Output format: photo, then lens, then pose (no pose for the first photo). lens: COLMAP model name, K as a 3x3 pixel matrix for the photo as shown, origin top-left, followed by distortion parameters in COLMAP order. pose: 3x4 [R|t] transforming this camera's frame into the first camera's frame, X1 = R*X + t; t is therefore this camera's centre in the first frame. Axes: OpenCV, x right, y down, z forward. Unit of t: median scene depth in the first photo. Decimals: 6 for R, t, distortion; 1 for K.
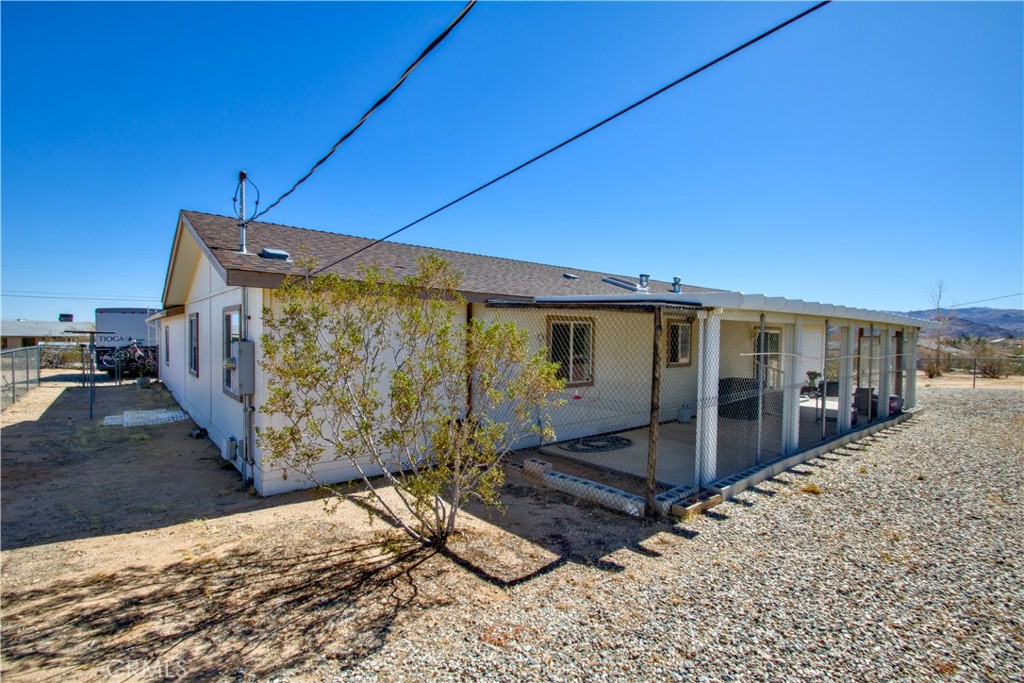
lens RADIAL K [[478.8, 0, 506.7], [0, 478.8, 339.0], [0, 0, 1]] dist [0.004100, -0.006763]
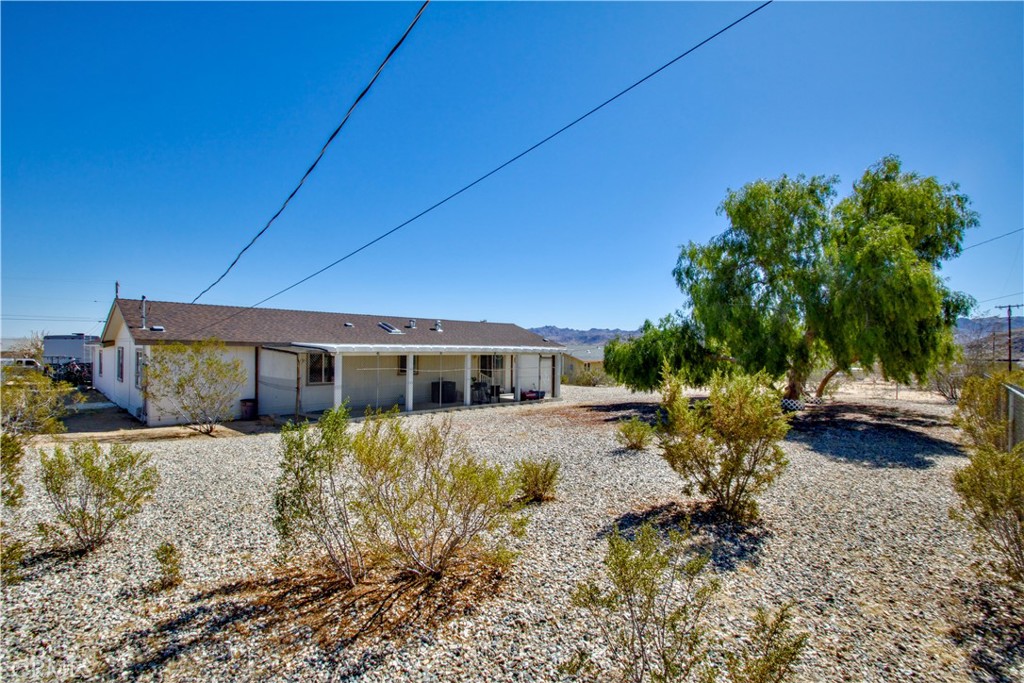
lens RADIAL K [[478.8, 0, 506.7], [0, 478.8, 339.0], [0, 0, 1]] dist [0.004100, -0.006763]
pose [[0.994746, 0.002169, 0.102348, 0.595481], [0.000209, 0.999730, -0.023221, -0.041158], [-0.102371, 0.023121, 0.994478, -0.922708]]
